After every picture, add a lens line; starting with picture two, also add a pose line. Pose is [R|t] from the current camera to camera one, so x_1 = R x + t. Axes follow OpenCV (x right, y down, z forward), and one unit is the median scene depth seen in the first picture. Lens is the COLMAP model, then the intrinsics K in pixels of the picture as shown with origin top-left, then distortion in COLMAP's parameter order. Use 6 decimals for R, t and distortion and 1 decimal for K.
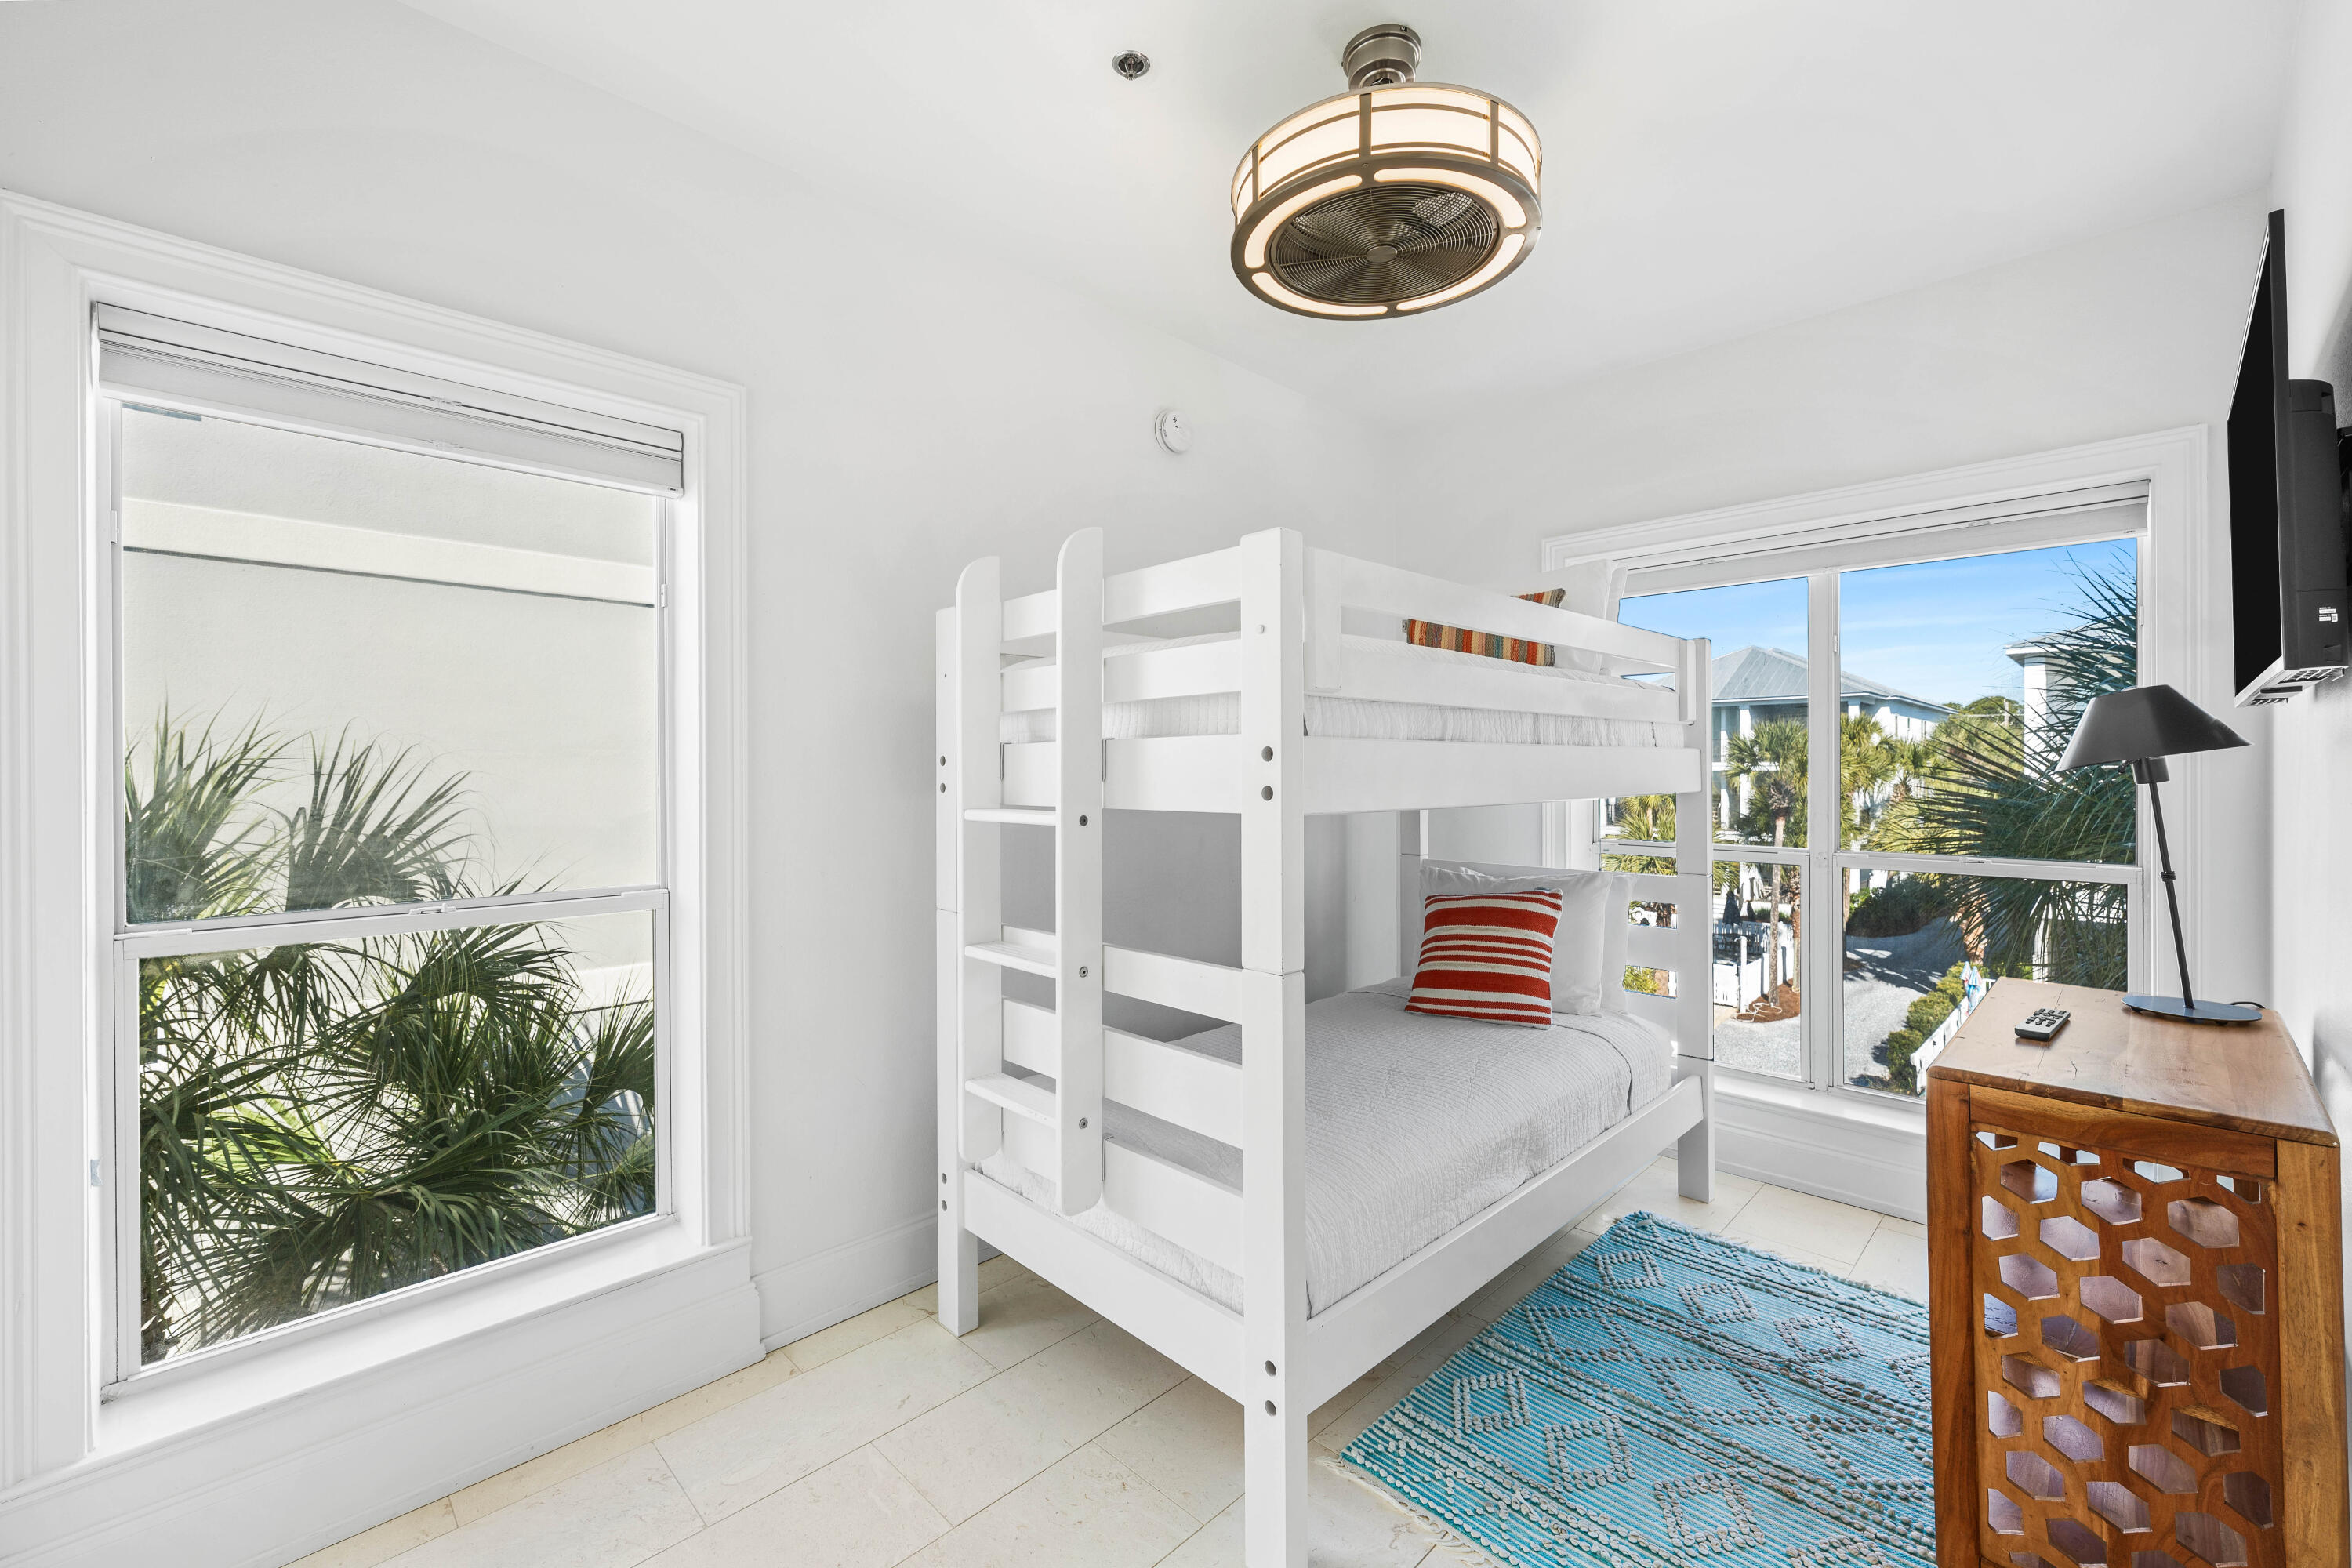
lens RADIAL K [[995.4, 0, 1173.5], [0, 995.4, 809.8], [0, 0, 1]] dist [0.001322, -0.000069]
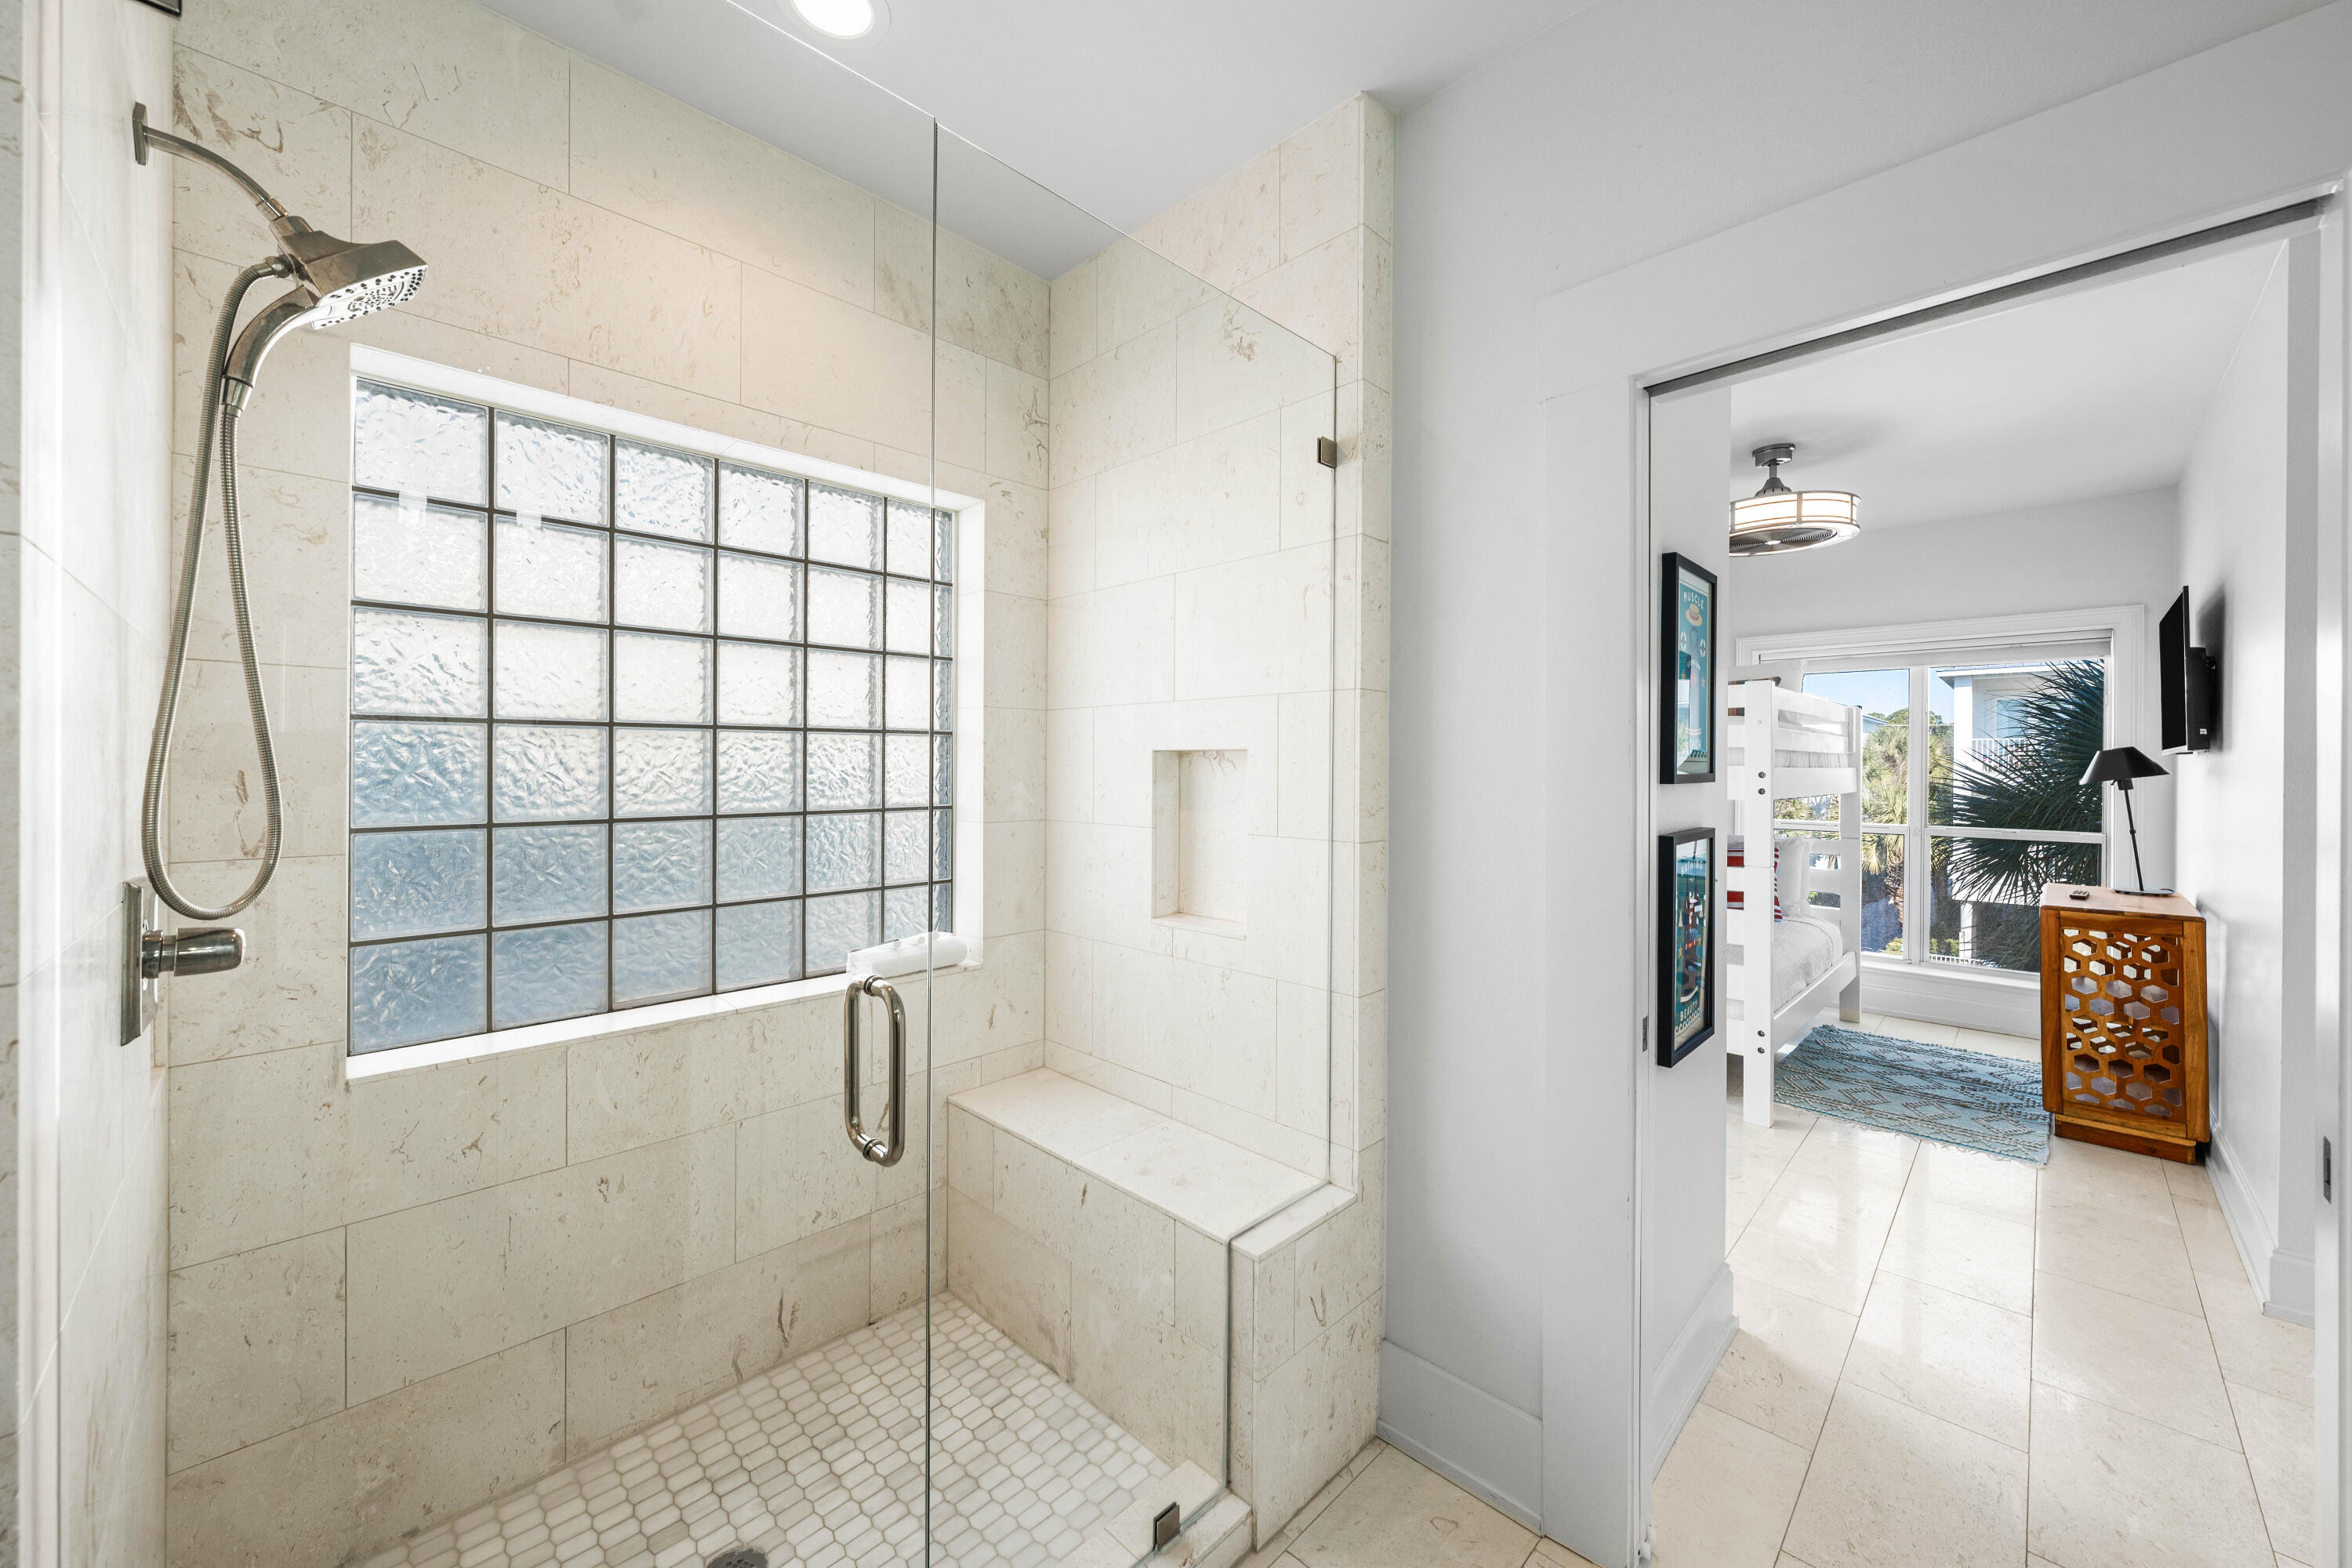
lens RADIAL K [[914.6, 0, 1166.6], [0, 914.6, 804.5], [0, 0, 1]] dist [-0.000299, -0.000225]
pose [[0.999929, 0.007942, 0.008864, -1.219661], [-0.007952, 0.999968, 0.001117, 0.020885], [-0.008855, -0.001187, 0.999960, -1.059704]]
